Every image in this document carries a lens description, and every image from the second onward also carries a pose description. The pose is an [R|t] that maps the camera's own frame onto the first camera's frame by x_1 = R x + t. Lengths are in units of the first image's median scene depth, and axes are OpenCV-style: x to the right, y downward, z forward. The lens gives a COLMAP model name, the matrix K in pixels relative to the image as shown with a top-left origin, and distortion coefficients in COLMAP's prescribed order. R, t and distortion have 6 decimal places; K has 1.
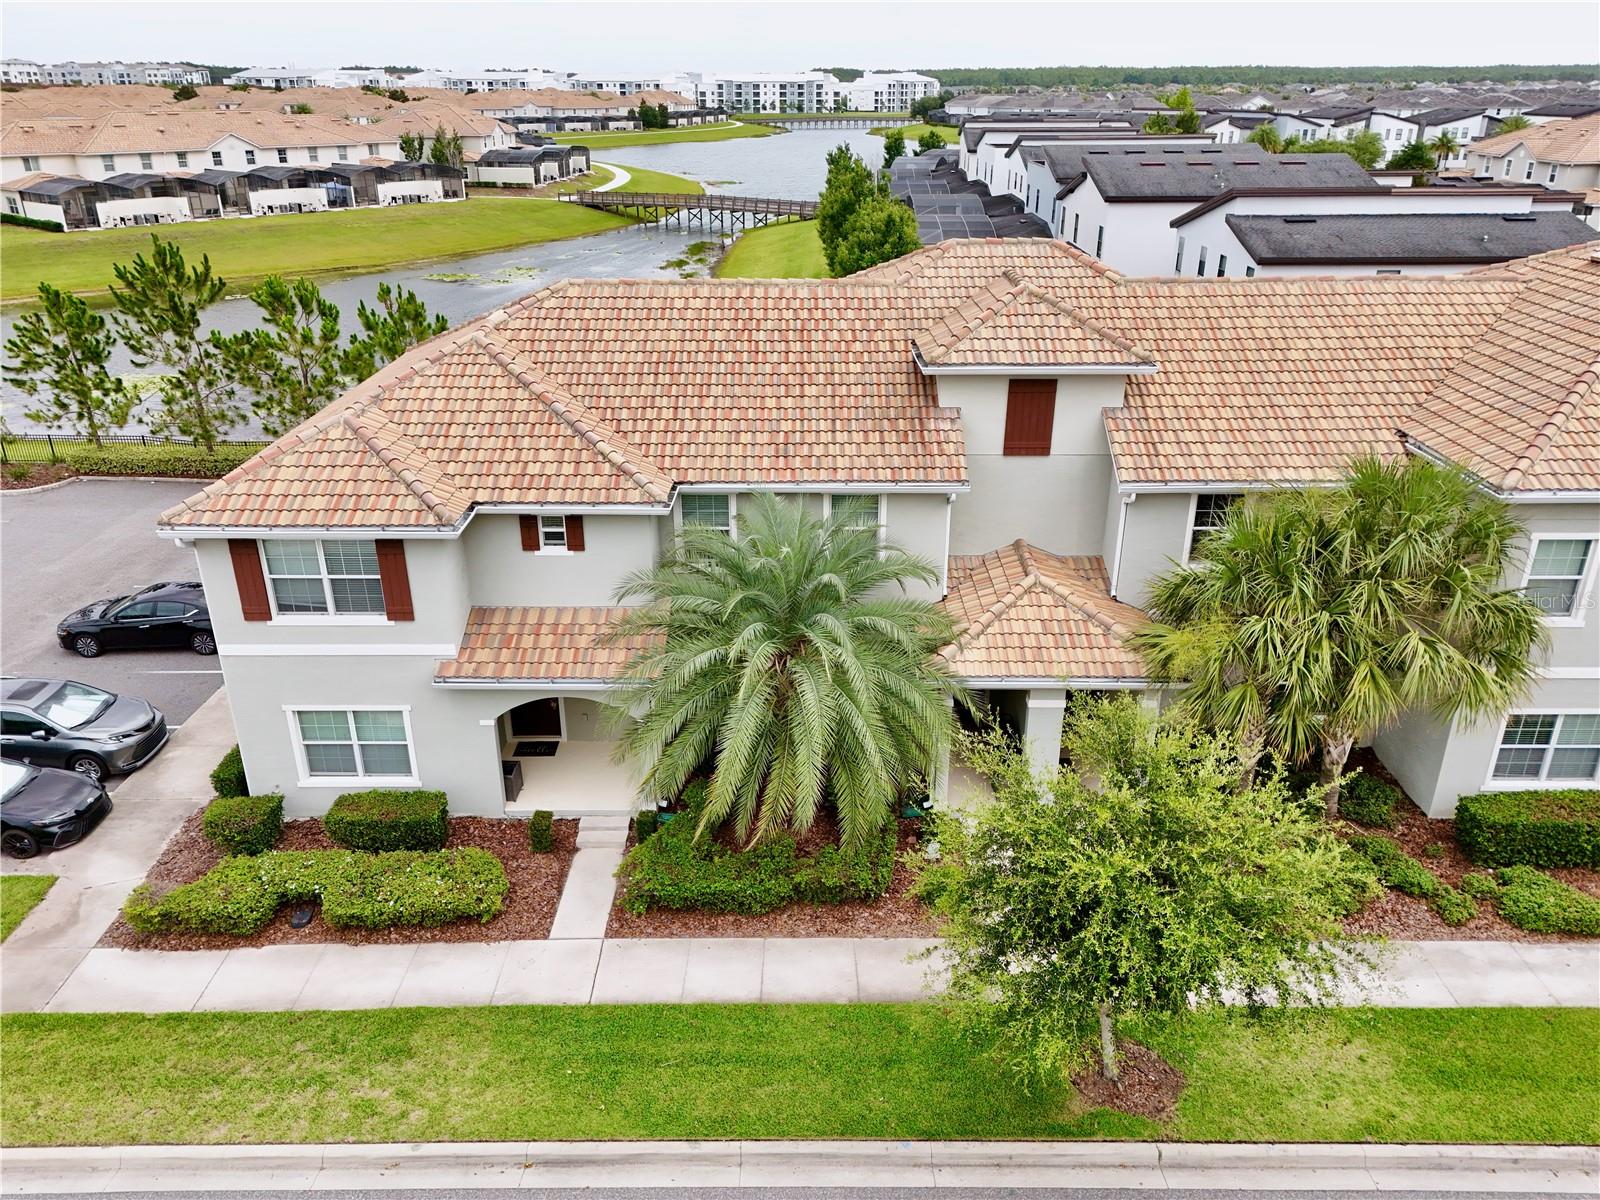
lens RADIAL K [[1176.3, 0, 800.0], [0, 1176.3, 600.0], [0, 0, 1]] dist [0.077627, -0.074784]
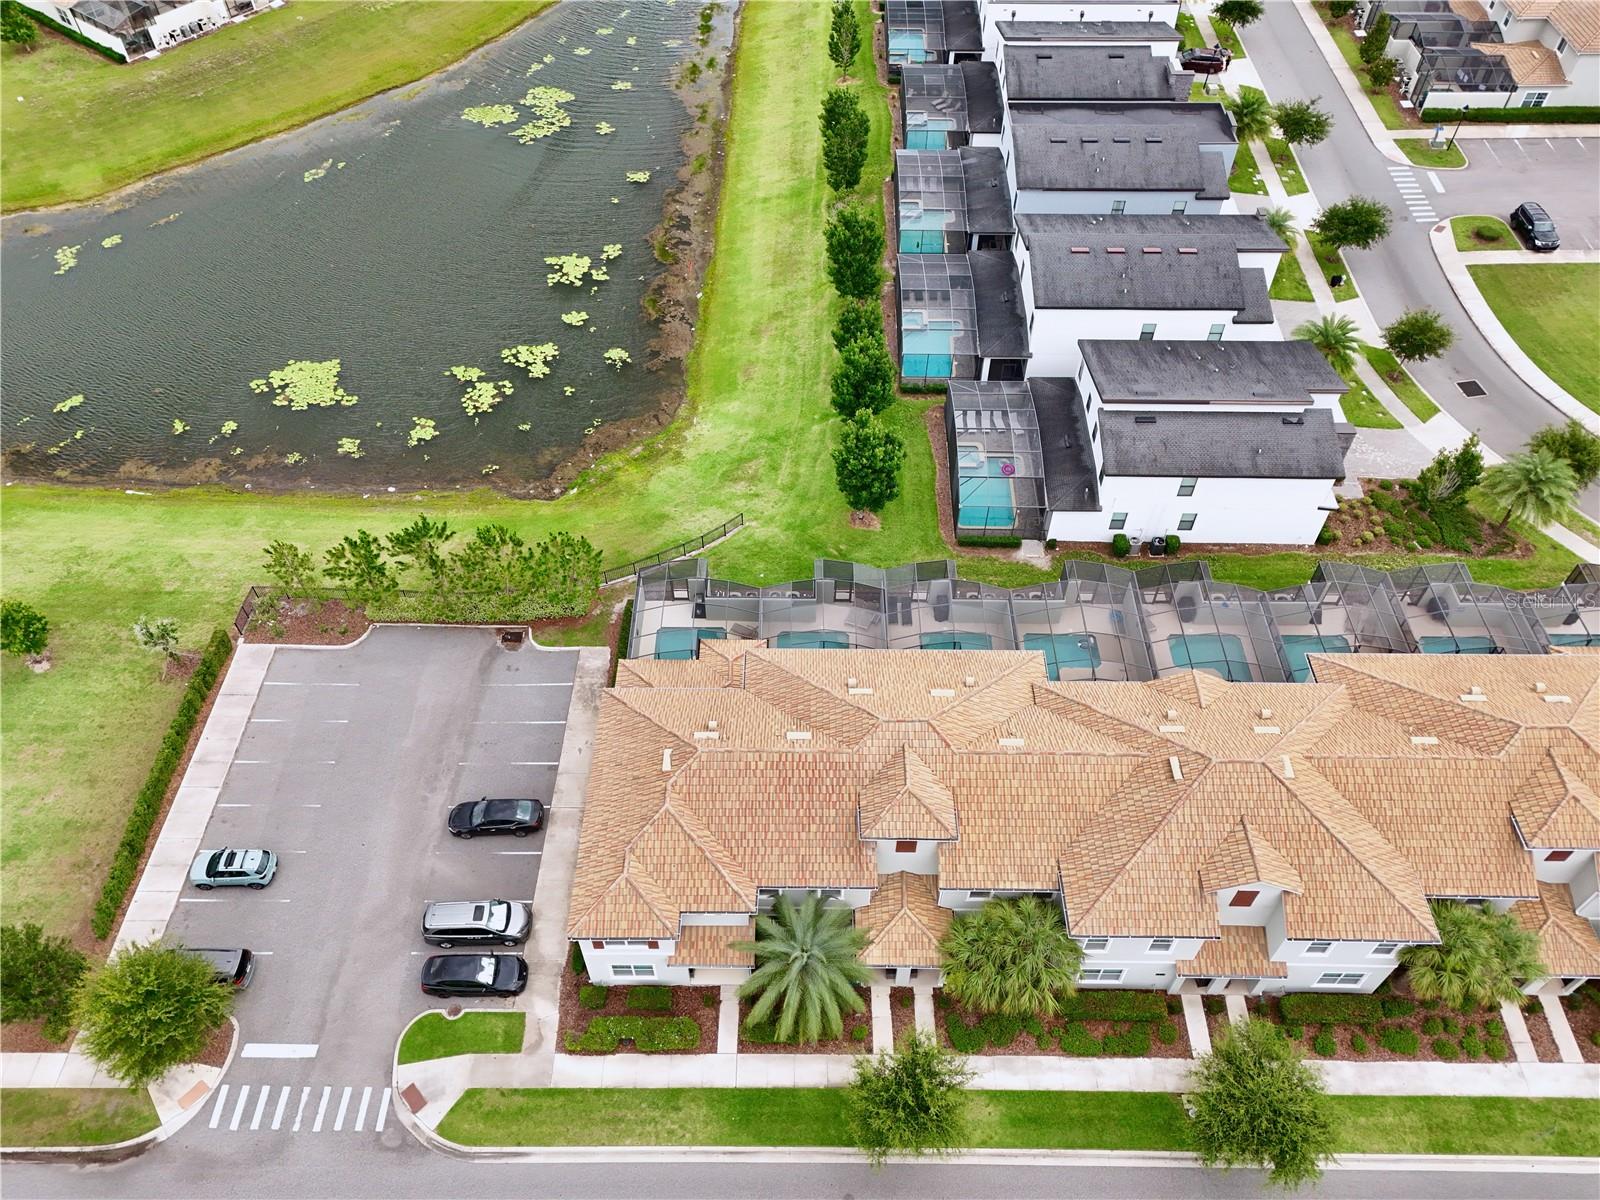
lens RADIAL K [[1176.3, 0, 800.0], [0, 1176.3, 600.0], [0, 0, 1]] dist [0.077627, -0.074784]
pose [[0.999993, 0.003450, 0.001518, -0.023699], [-0.003768, 0.902309, 0.431074, -1.739217], [0.000117, -0.431076, 0.902315, -0.979289]]
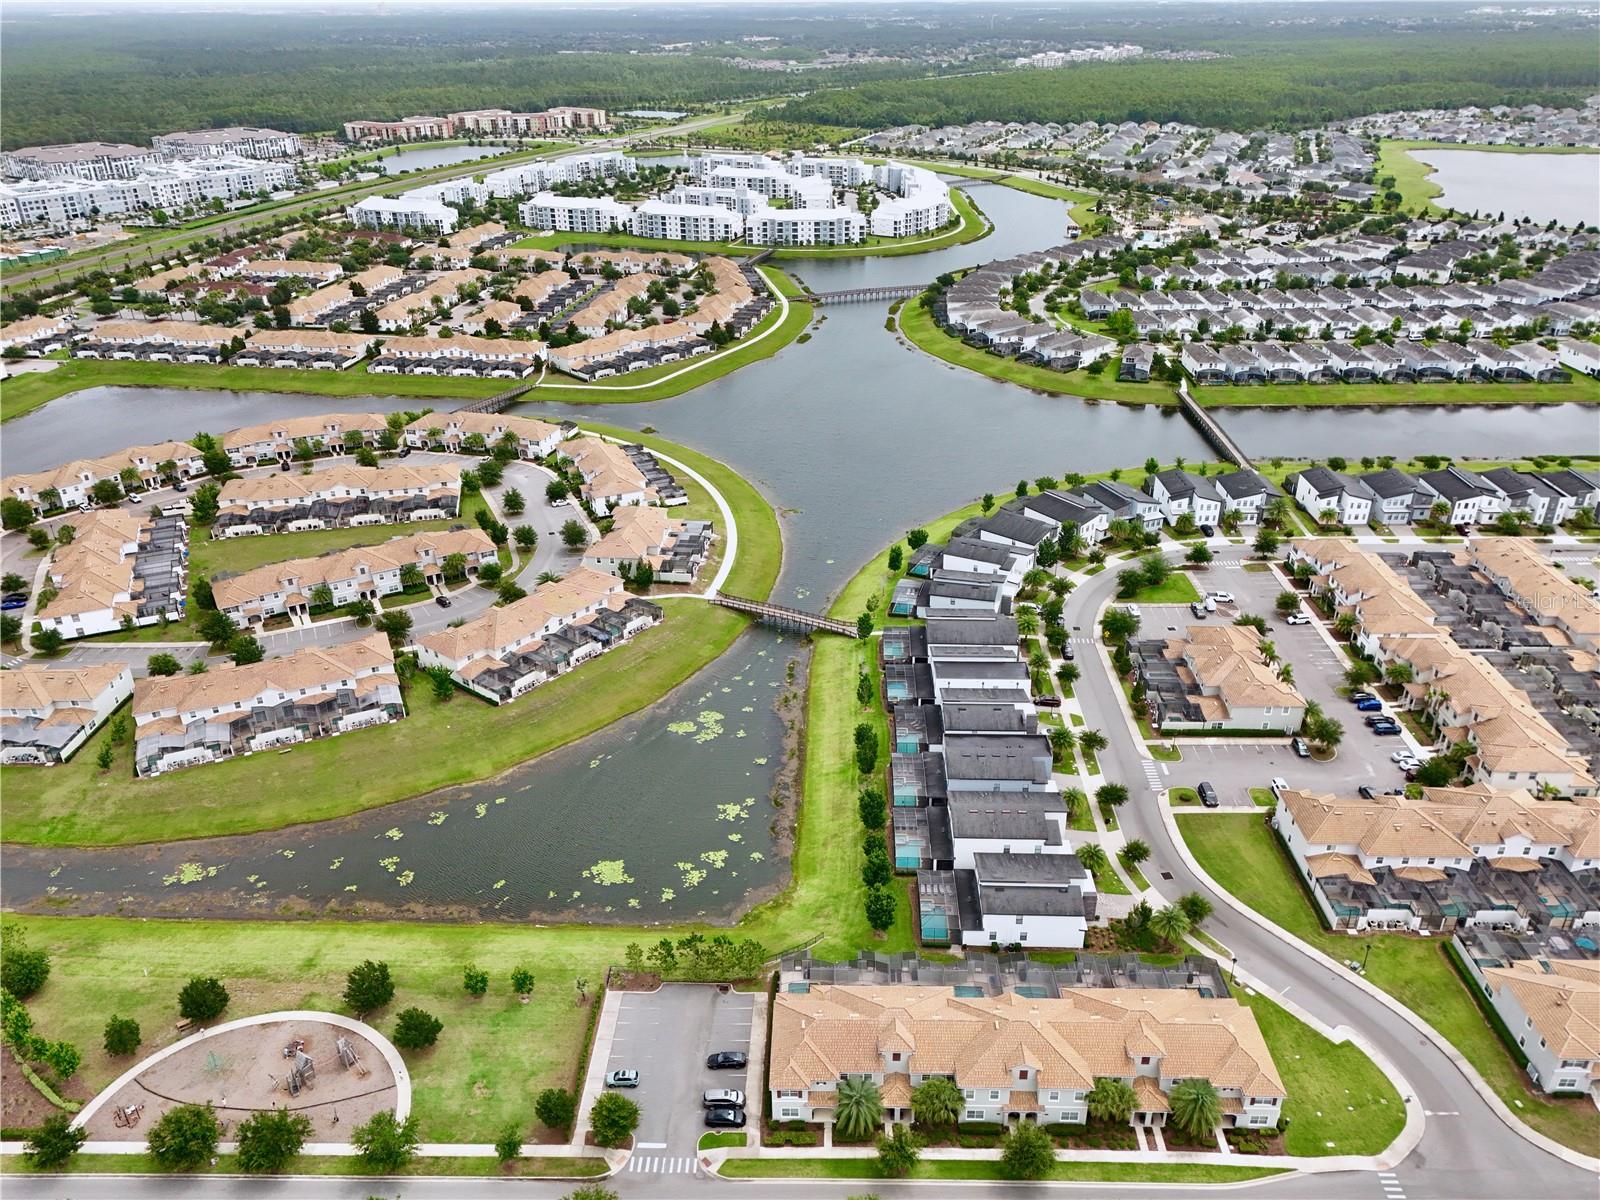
lens RADIAL K [[1176.3, 0, 800.0], [0, 1176.3, 600.0], [0, 0, 1]] dist [0.077627, -0.074784]
pose [[0.999754, -0.003587, -0.021906, -0.174338], [0.004791, 0.998464, 0.055200, -3.101620], [0.021675, -0.055291, 0.998235, -5.454904]]
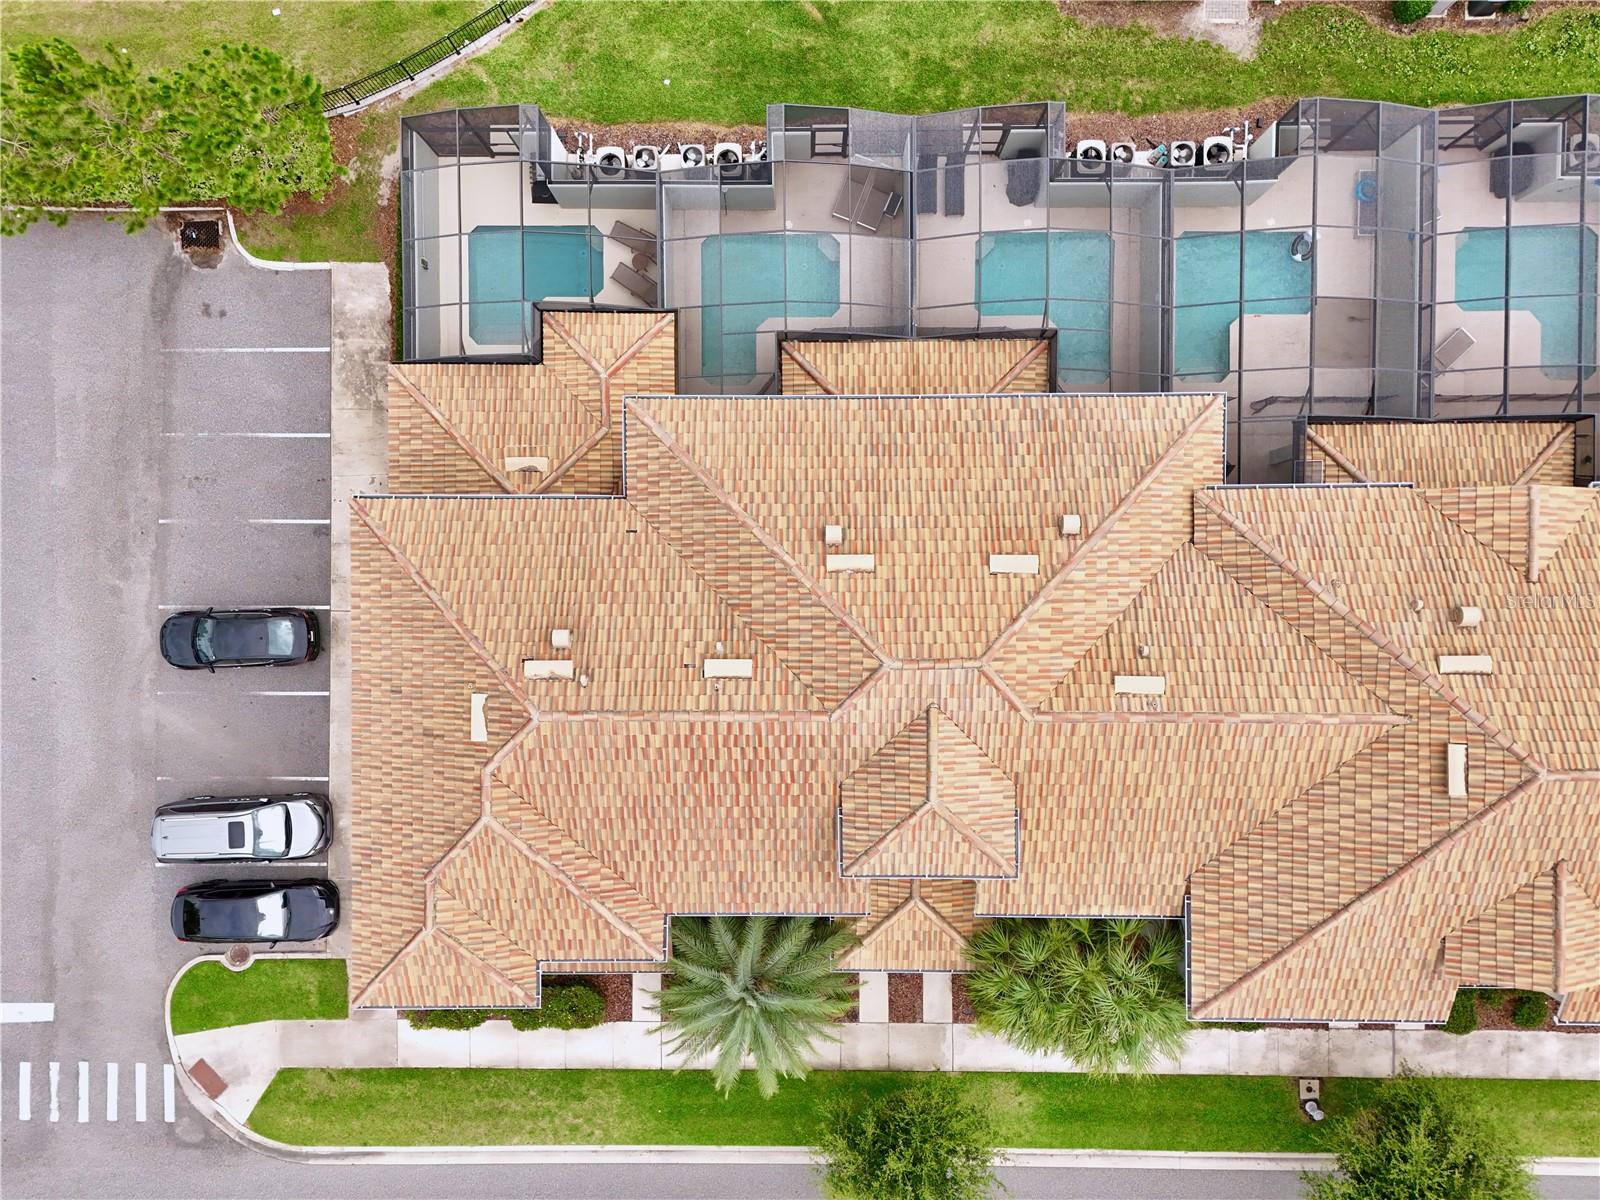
lens RADIAL K [[1188.1, 0, 800.0], [0, 1188.1, 600.0], [0, 0, 1]] dist [0.059804, -0.050670]
pose [[0.999911, -0.006767, -0.011464, 0.079476], [0.013197, 0.390935, 0.920324, -1.626840], [-0.001747, -0.920393, 0.390990, 0.806324]]
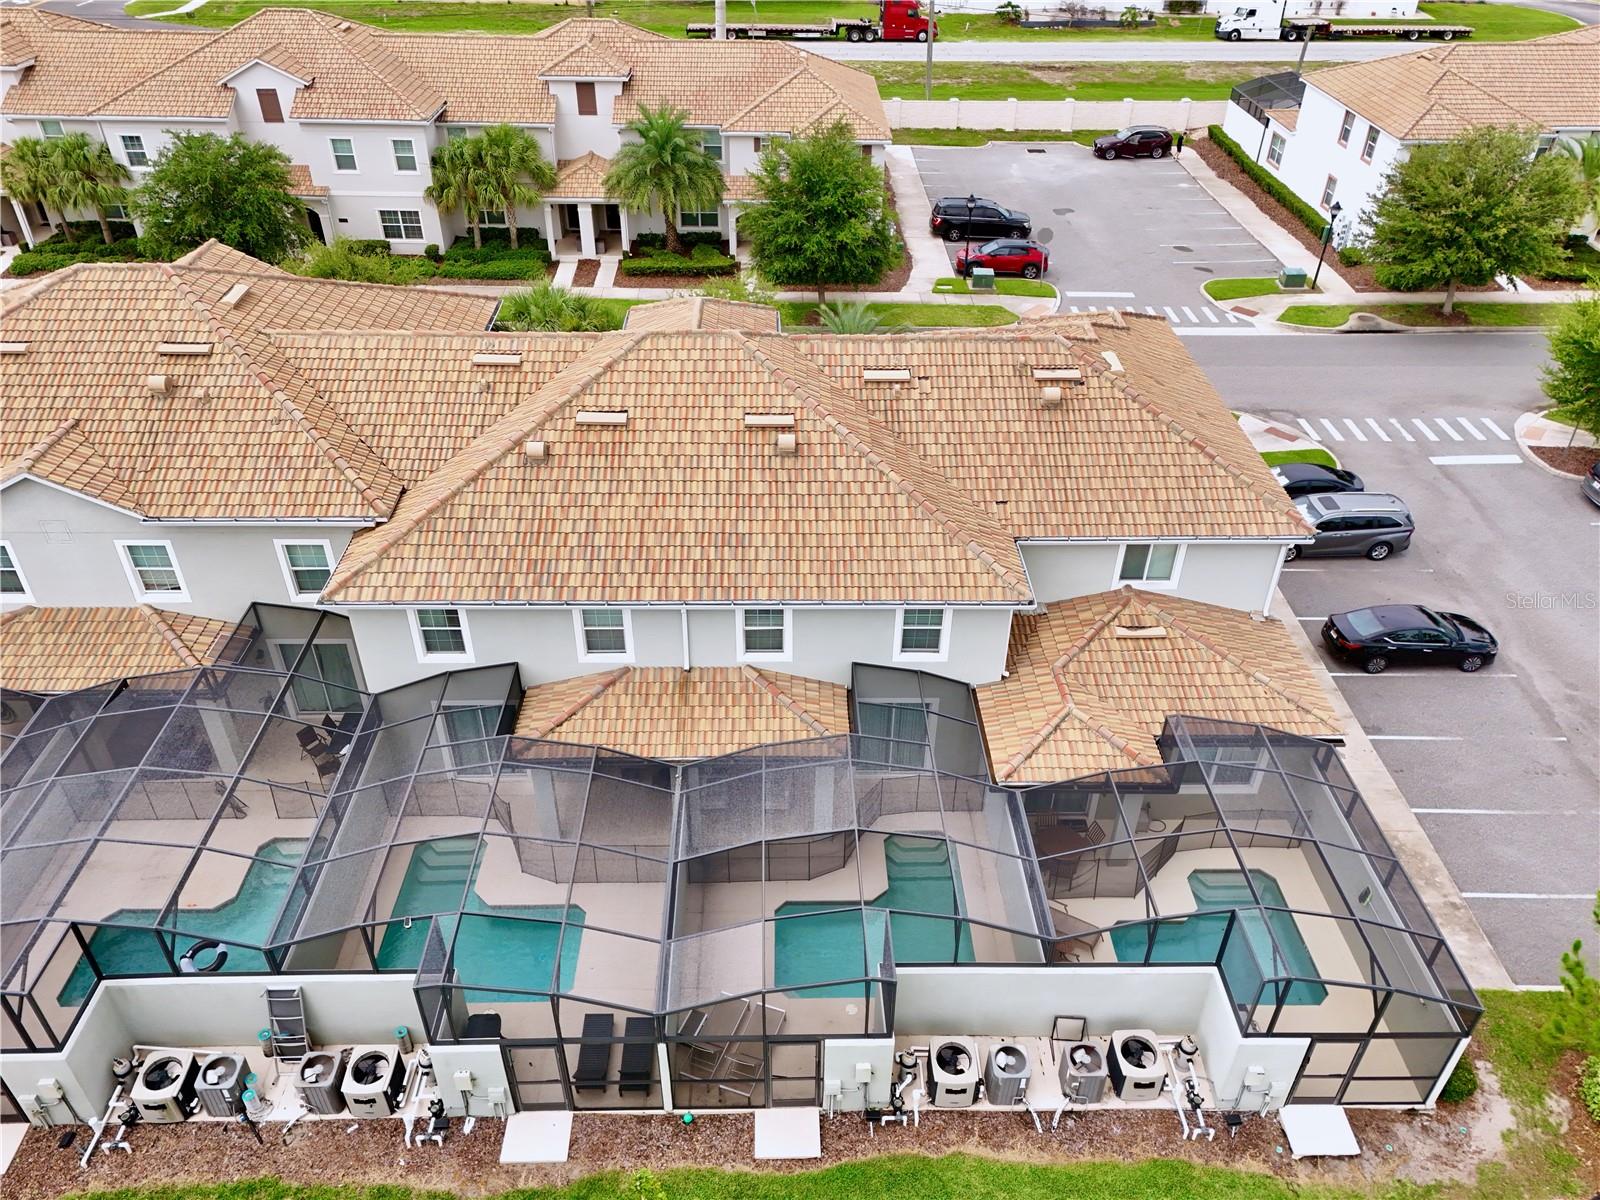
lens RADIAL K [[1188.1, 0, 800.0], [0, 1188.1, 600.0], [0, 0, 1]] dist [0.059804, -0.050670]
pose [[-0.999580, 0.003863, -0.028720, 0.127560], [-0.022656, 0.513780, 0.857623, -1.426558], [0.018069, 0.857913, -0.513477, 2.253930]]
